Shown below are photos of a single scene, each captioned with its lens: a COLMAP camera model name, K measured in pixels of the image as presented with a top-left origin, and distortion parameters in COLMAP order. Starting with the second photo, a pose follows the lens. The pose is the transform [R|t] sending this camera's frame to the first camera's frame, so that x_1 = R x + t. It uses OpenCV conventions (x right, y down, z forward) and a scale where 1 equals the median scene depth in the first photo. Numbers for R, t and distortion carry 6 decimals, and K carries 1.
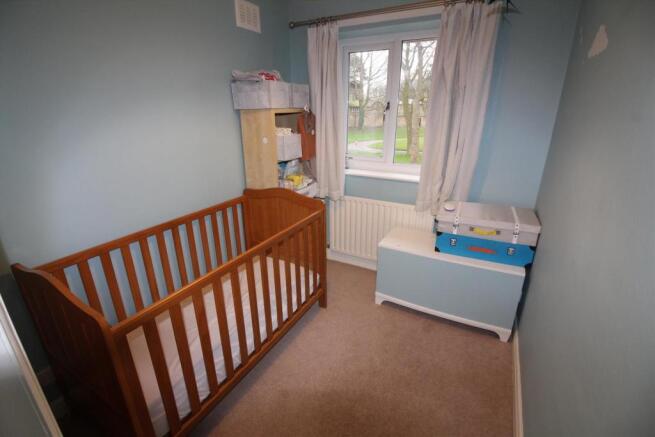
lens RADIAL K [[303.2, 0, 324.4], [0, 303.2, 215.3], [0, 0, 1]] dist [0.000101, -0.013920]
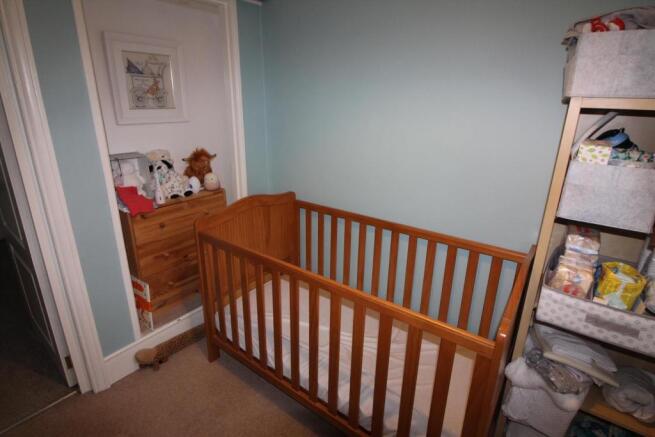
lens RADIAL K [[374.6, 0, 327.5], [0, 374.6, 218.5], [0, 0, 1]] dist [-0.001257, -0.000118]
pose [[-0.141195, 0.328204, -0.933995, 0.462204], [-0.346037, 0.867574, 0.357176, -0.280489], [0.927536, 0.373628, -0.008927, 0.765828]]
